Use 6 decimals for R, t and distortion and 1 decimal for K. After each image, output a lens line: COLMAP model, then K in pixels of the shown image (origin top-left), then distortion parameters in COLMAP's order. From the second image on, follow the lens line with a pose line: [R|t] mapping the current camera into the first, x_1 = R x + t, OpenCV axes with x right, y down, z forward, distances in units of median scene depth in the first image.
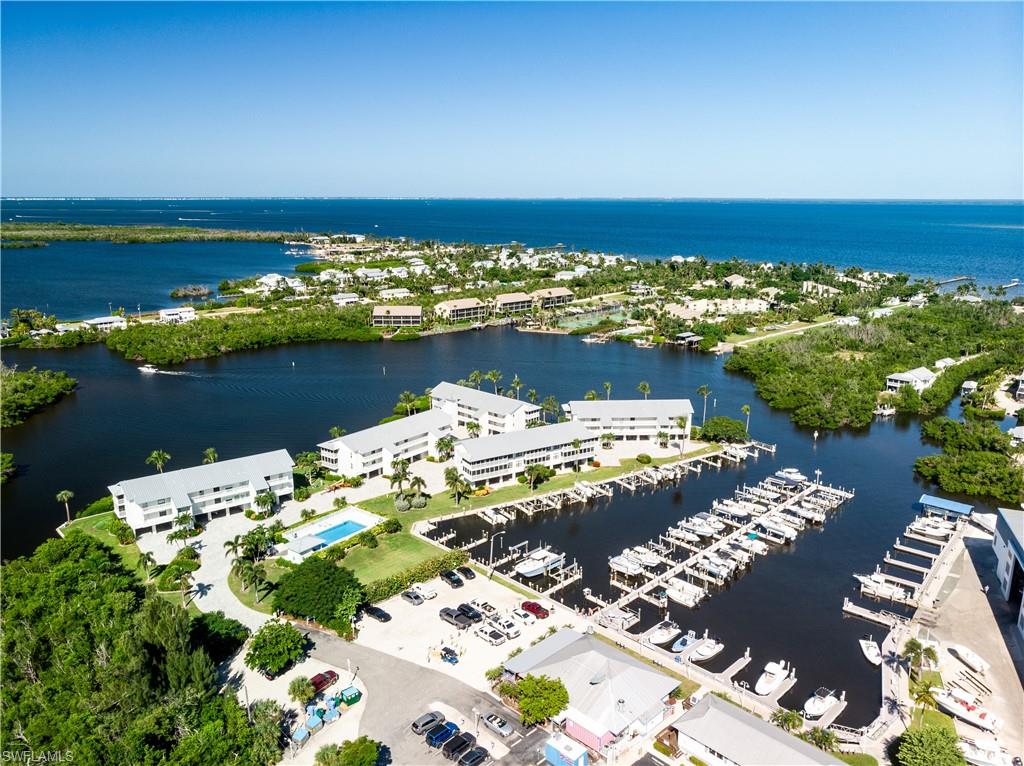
lens RADIAL K [[742.9, 0, 512.0], [0, 742.9, 383.0], [0, 0, 1]] dist [0.002803, -0.004494]
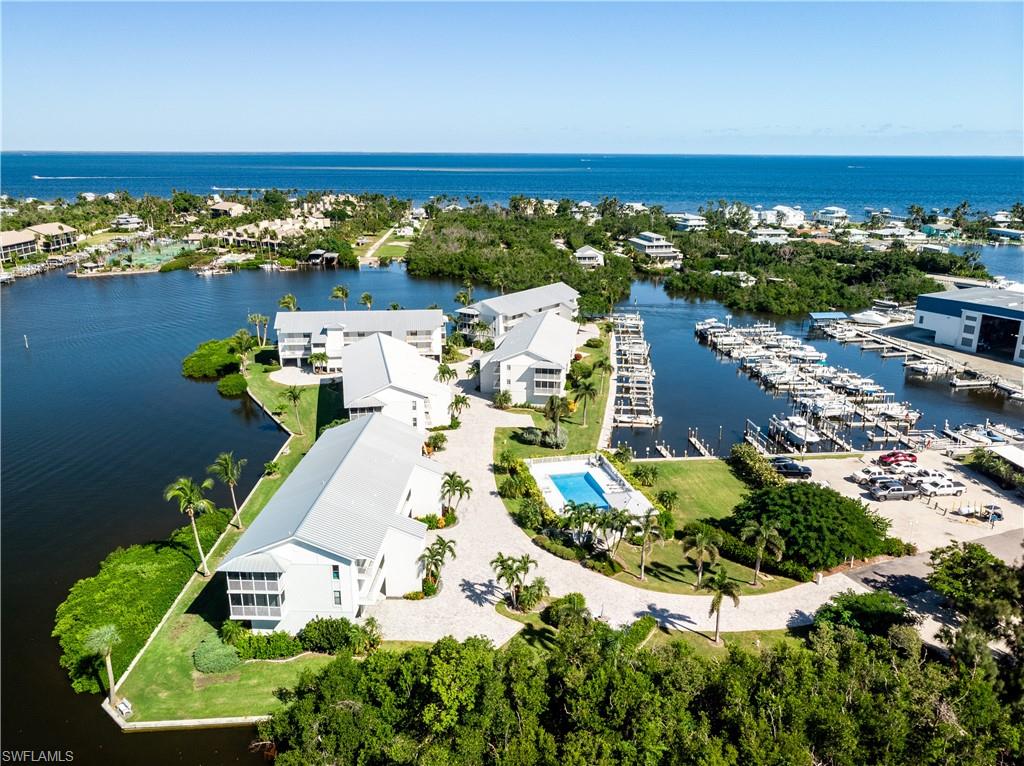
lens RADIAL K [[778.6, 0, 512.0], [0, 778.6, 383.0], [0, 0, 1]] dist [0.001776, -0.002165]
pose [[0.643866, -0.218684, 0.733221, -0.645900], [0.180585, 0.974646, 0.132112, 0.007346], [-0.743522, 0.047346, 0.667033, 0.504210]]
